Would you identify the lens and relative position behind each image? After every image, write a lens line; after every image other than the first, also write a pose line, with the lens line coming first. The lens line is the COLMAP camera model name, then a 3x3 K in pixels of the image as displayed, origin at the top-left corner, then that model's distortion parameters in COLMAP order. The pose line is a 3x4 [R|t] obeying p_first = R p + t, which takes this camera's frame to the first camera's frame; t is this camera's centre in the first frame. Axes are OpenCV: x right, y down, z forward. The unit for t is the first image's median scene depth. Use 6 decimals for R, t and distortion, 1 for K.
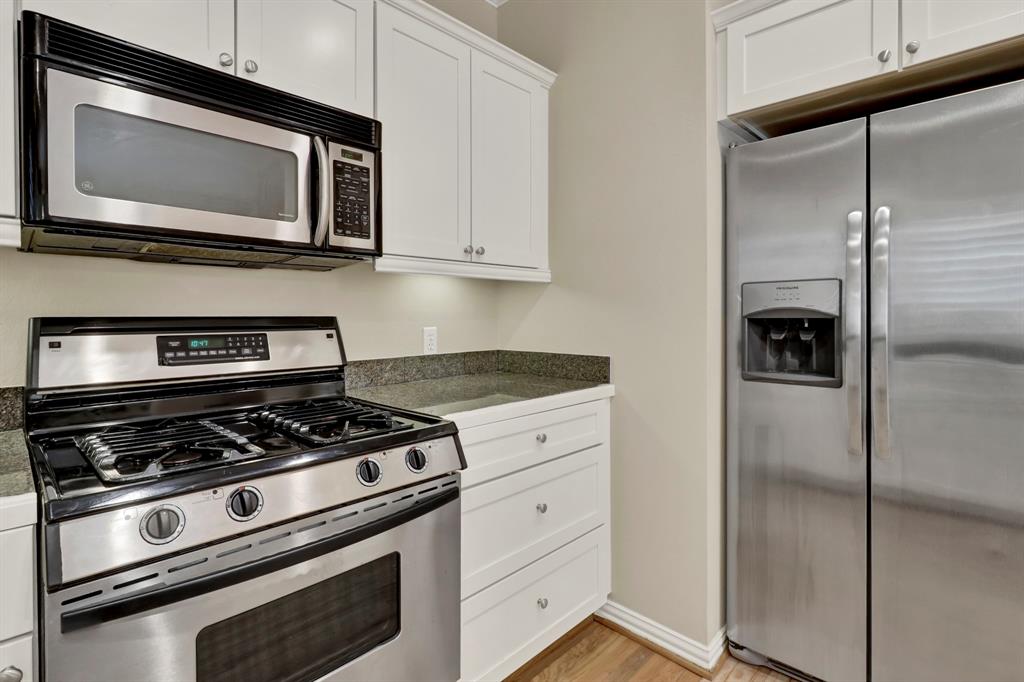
lens RADIAL K [[486.8, 0, 503.2], [0, 486.8, 320.4], [0, 0, 1]] dist [0.003745, -0.002465]
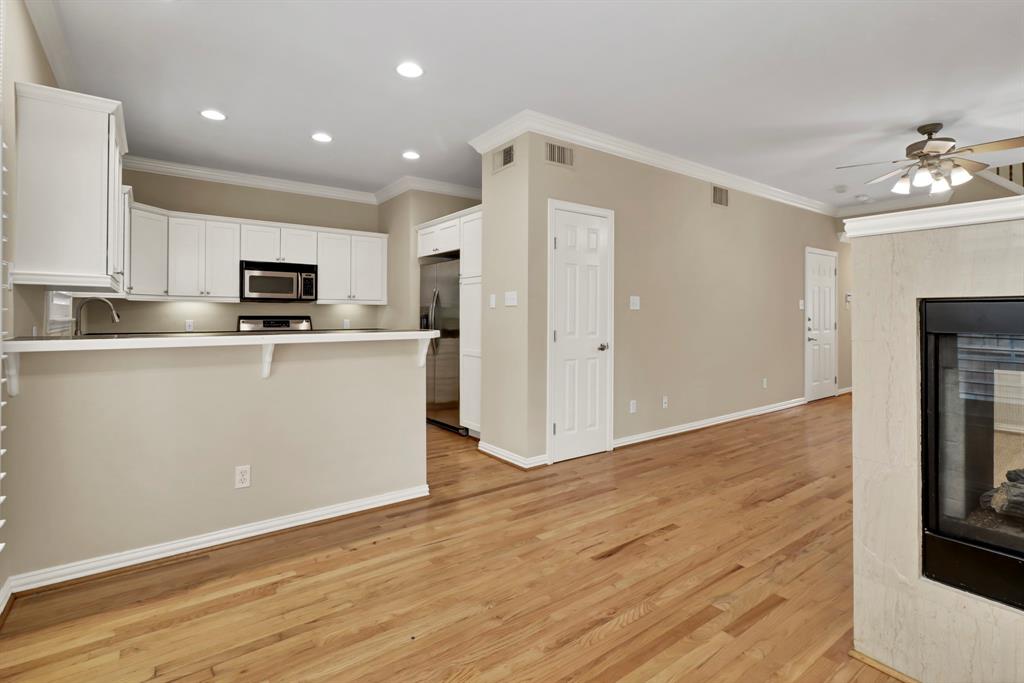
lens RADIAL K [[486.8, 0, 515.9], [0, 486.8, 314.6], [0, 0, 1]] dist [0.003745, -0.002465]
pose [[0.990508, 0.007391, -0.137260, 1.912081], [-0.008715, 0.999921, -0.009051, 0.000958], [0.137182, 0.010162, 0.990494, -2.695685]]
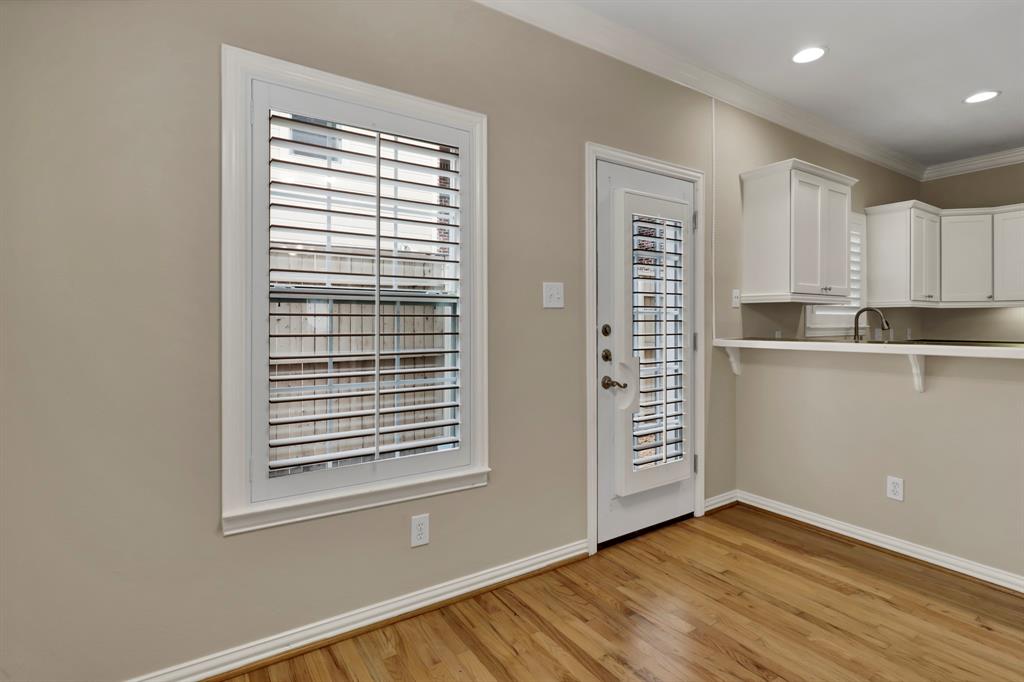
lens RADIAL K [[486.8, 0, 504.7], [0, 486.8, 324.2], [0, 0, 1]] dist [0.003745, -0.002465]
pose [[-0.204021, 0.009277, -0.978923, 2.711077], [-0.001799, 0.999950, 0.009851, -0.017580], [0.978965, 0.003771, -0.203994, -2.045062]]
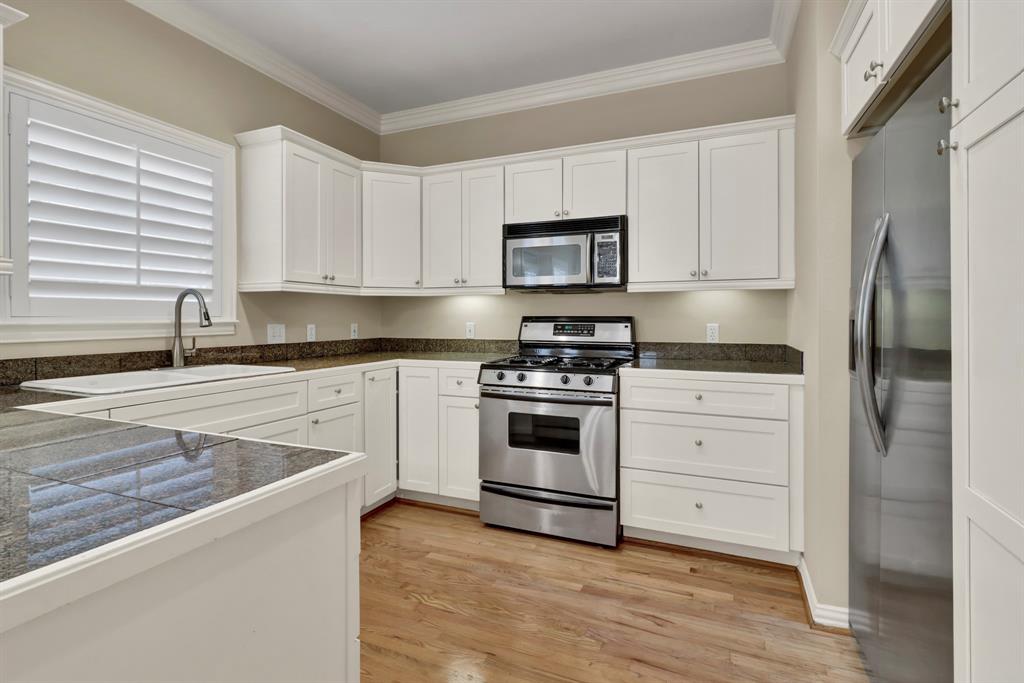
lens RADIAL K [[486.8, 0, 500.6], [0, 486.8, 312.6], [0, 0, 1]] dist [0.003745, -0.002465]
pose [[0.369632, 0.001916, -0.929176, 1.418225], [-0.008406, 0.999964, -0.001282, -0.018175], [0.929140, 0.008284, 0.369635, -0.165174]]
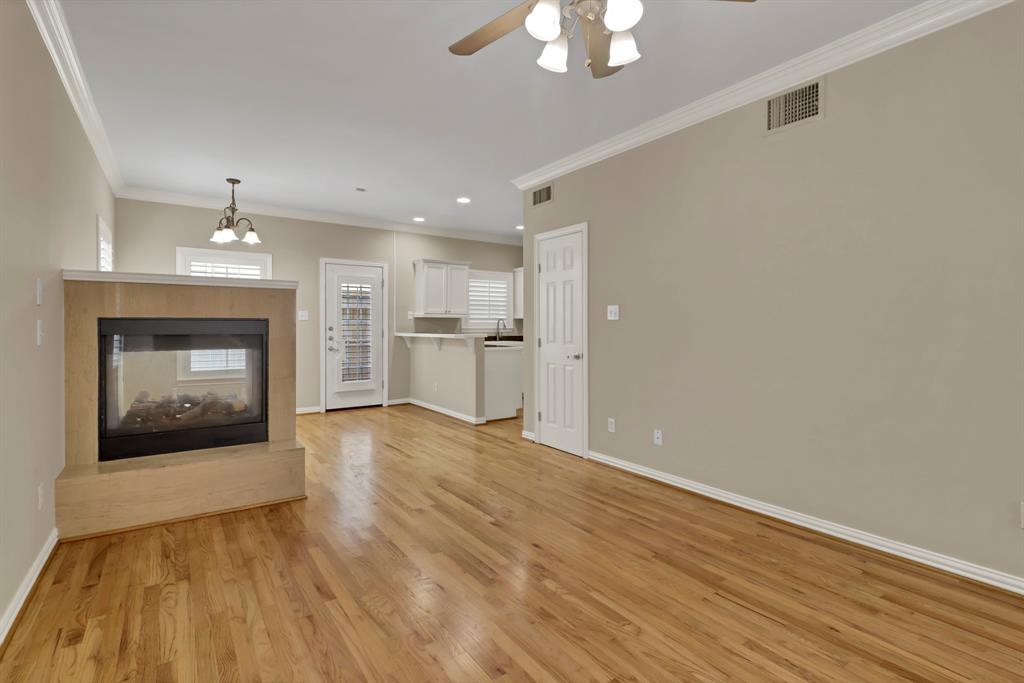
lens RADIAL K [[486.8, 0, 510.8], [0, 486.8, 327.4], [0, 0, 1]] dist [0.003745, -0.002465]
pose [[-0.166756, 0.010394, -0.985943, 5.352553], [-0.005242, 0.999921, 0.011427, -0.054716], [0.985984, 0.007073, -0.166688, 0.582496]]
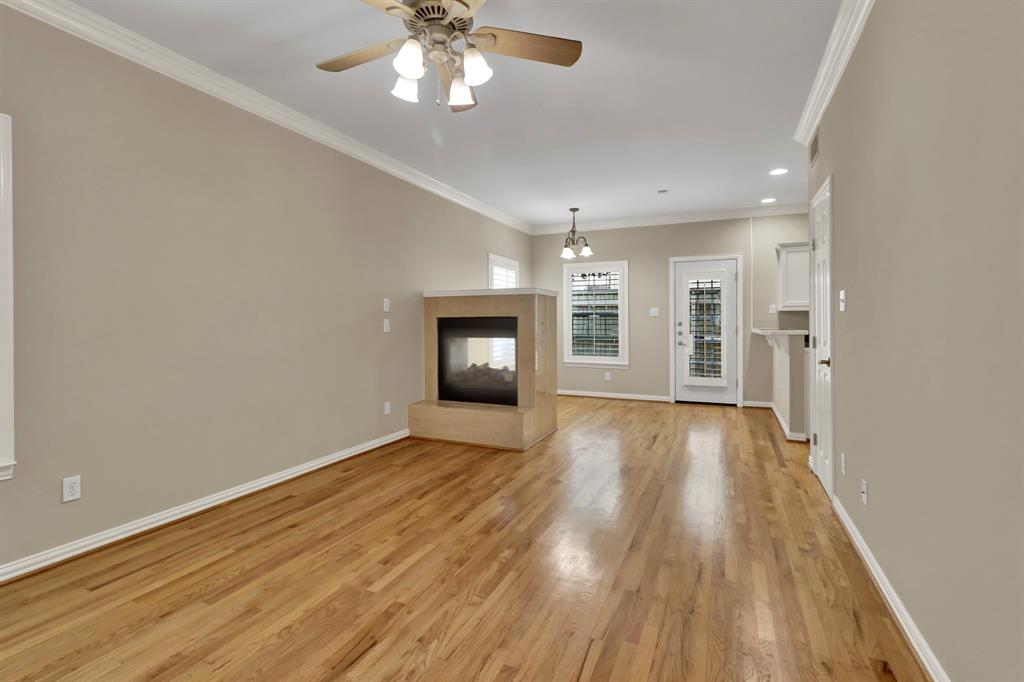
lens RADIAL K [[486.8, 0, 503.4], [0, 486.8, 324.6], [0, 0, 1]] dist [0.003745, -0.002465]
pose [[-0.937077, 0.012368, -0.348903, 4.352319], [0.008614, 0.999887, 0.012308, -0.049847], [0.349016, 0.008528, -0.937078, 2.156794]]
